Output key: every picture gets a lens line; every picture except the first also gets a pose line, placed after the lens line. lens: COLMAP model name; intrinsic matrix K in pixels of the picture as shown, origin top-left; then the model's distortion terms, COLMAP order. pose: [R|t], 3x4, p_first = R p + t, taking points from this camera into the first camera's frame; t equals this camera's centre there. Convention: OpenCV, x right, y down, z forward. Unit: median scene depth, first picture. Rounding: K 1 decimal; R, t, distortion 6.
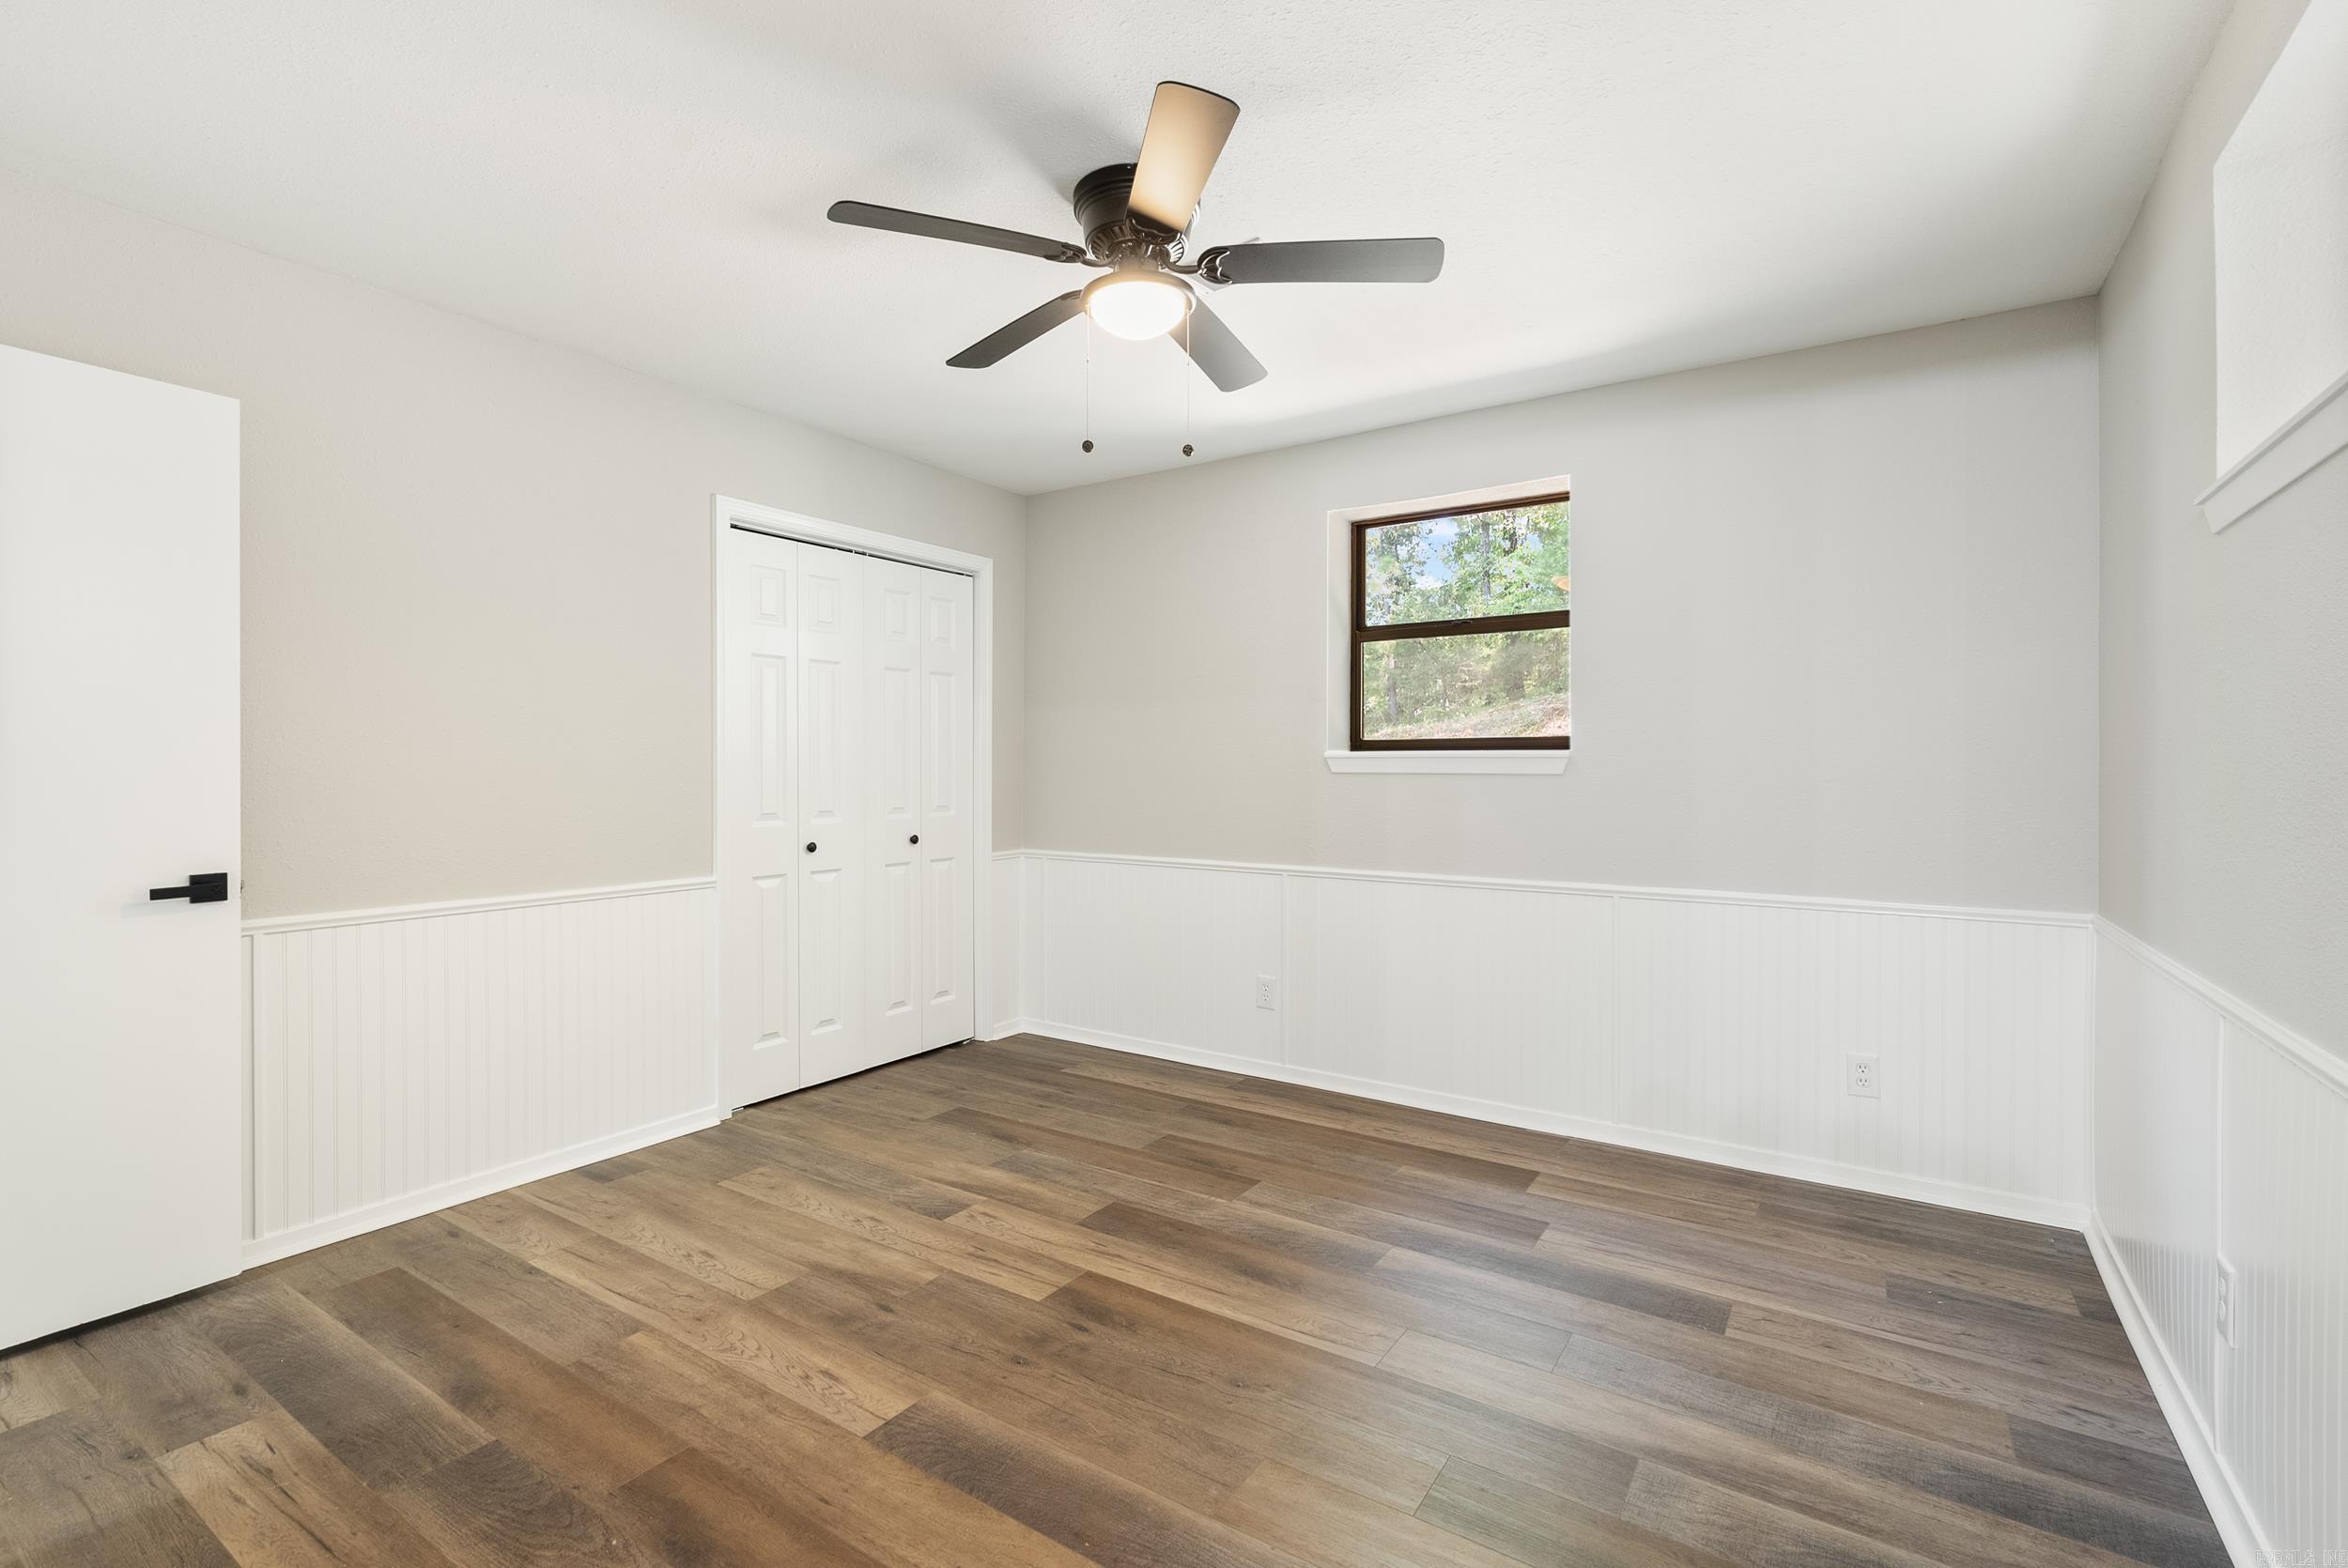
lens RADIAL K [[1034.4, 0, 1176.5], [0, 1034.4, 784.0], [0, 0, 1]] dist [-0.005374, 0.000604]
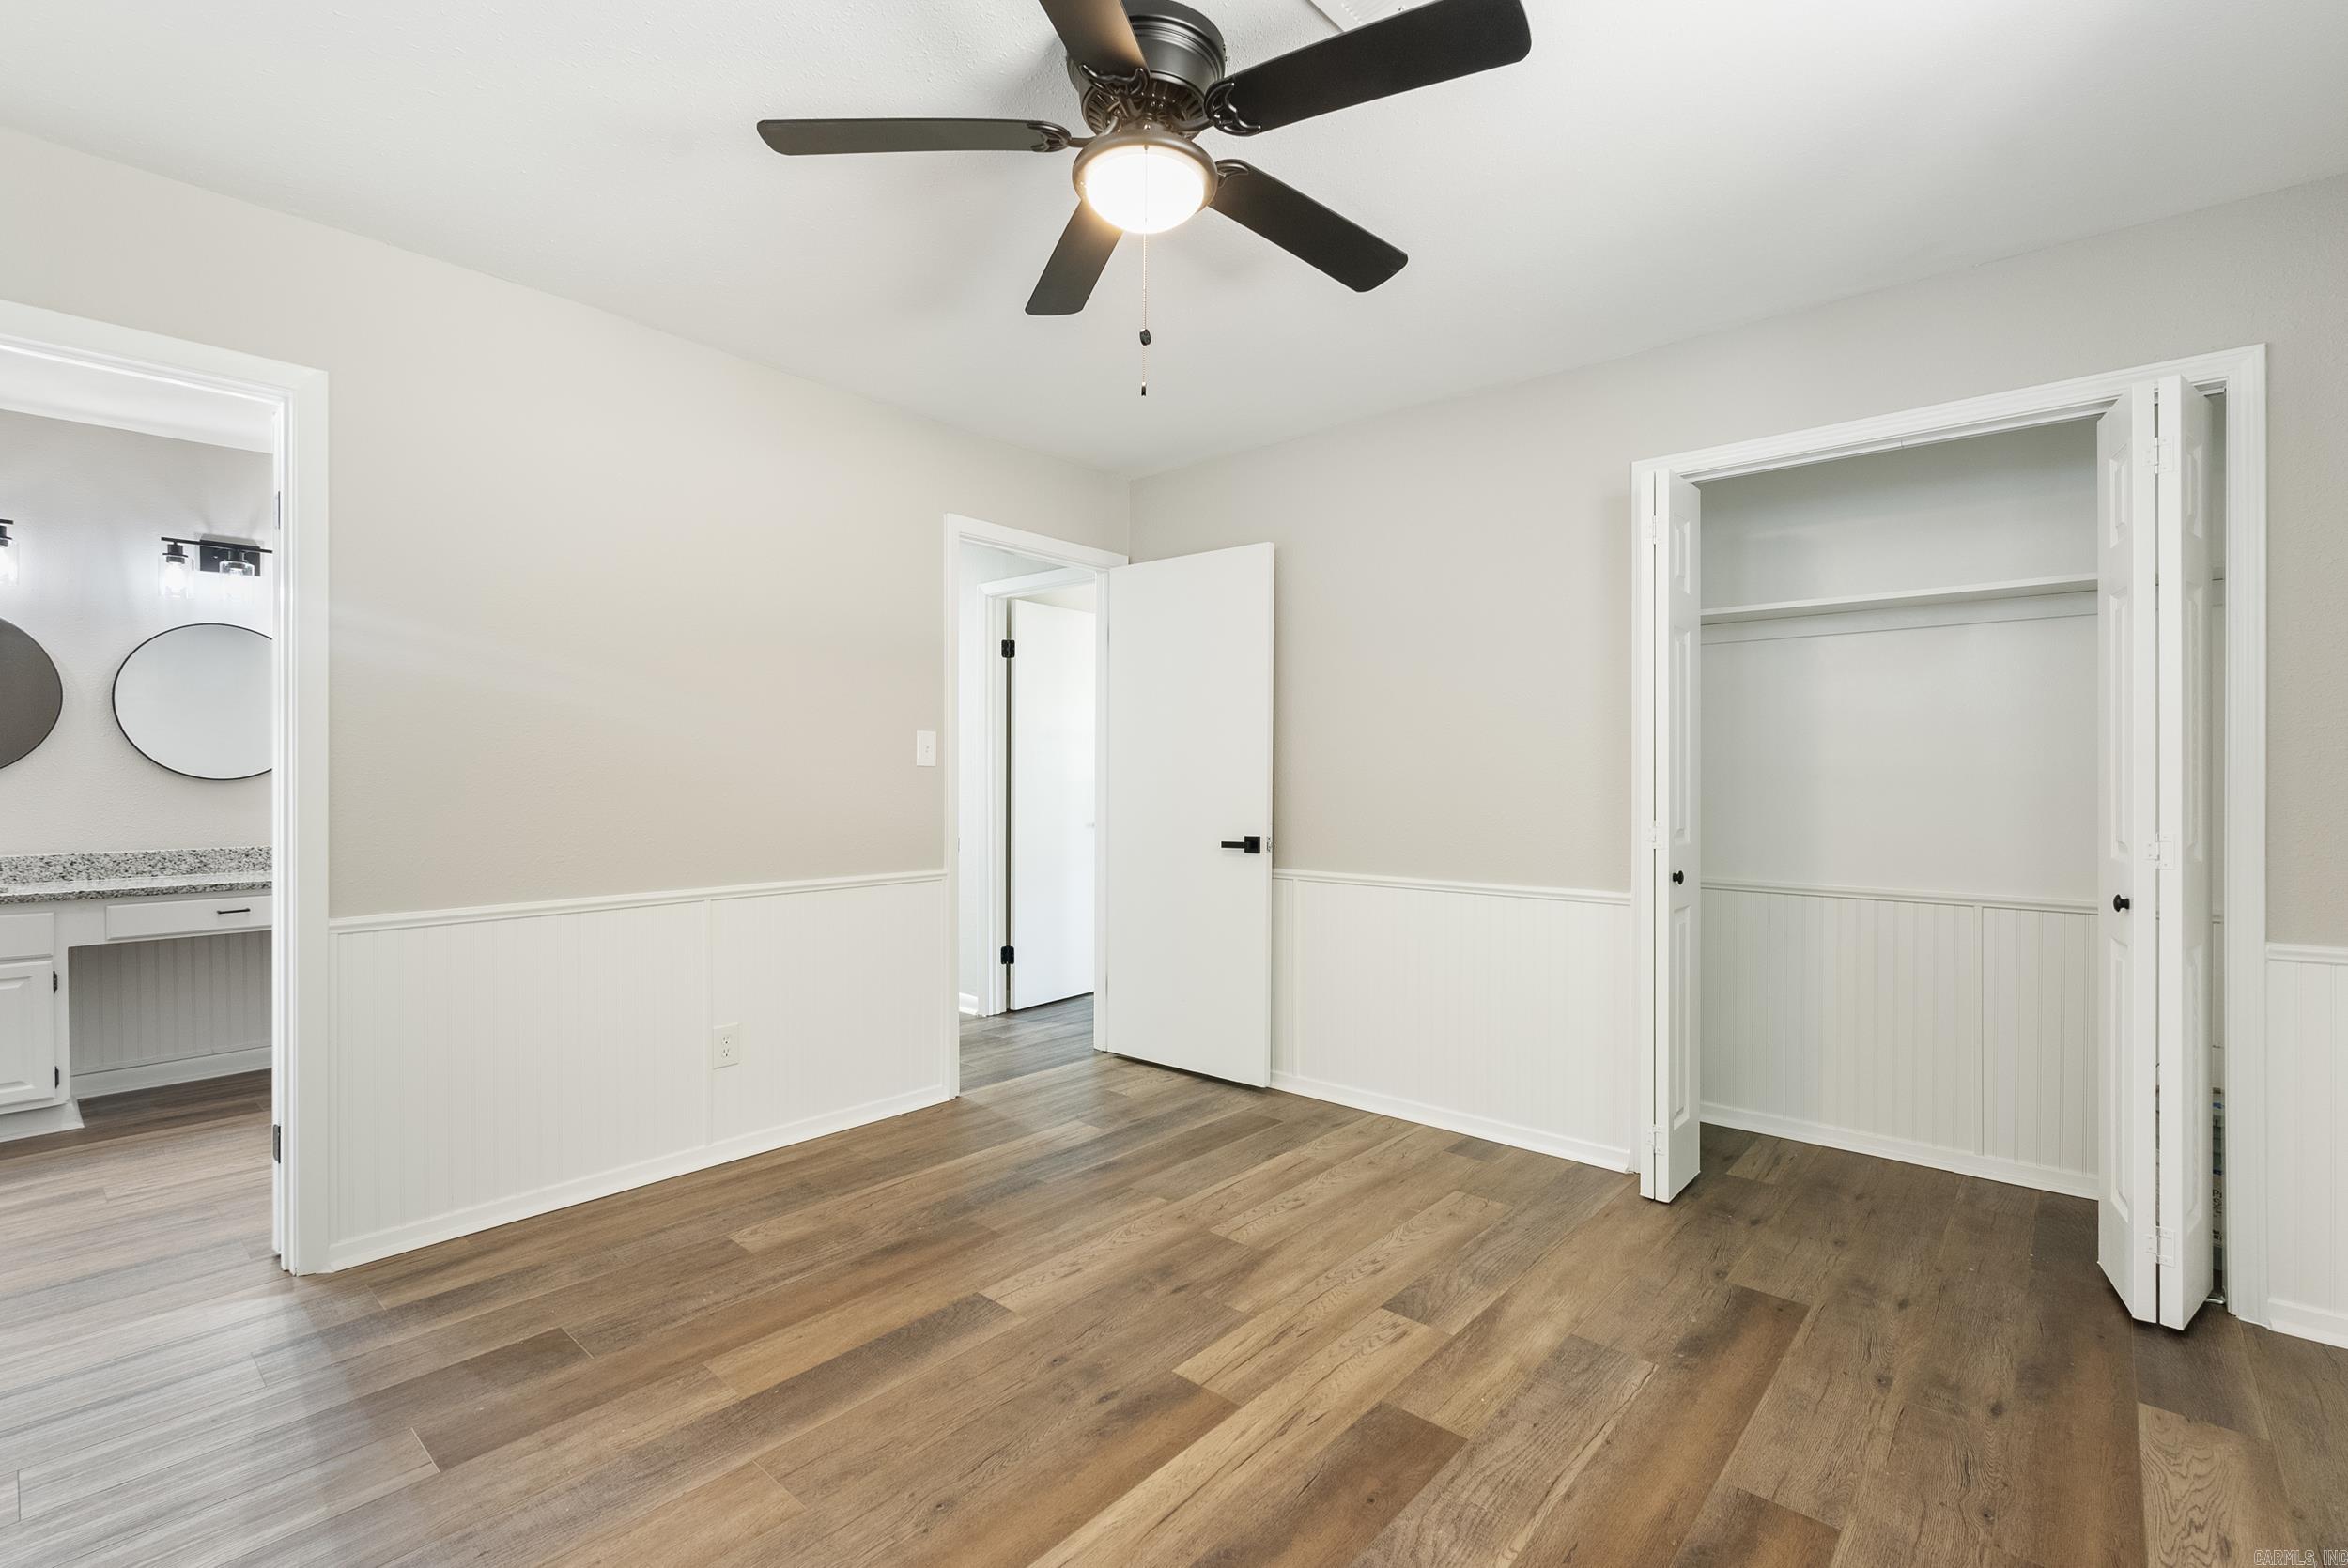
lens RADIAL K [[1063.2, 0, 1206.0], [0, 1063.2, 785.8], [0, 0, 1]] dist [-0.004819, -0.000225]
pose [[-0.121599, 0.007653, -0.992550, 0.623535], [-0.015548, 0.999833, 0.009614, -0.007483], [0.992458, 0.016601, -0.121460, 0.927099]]
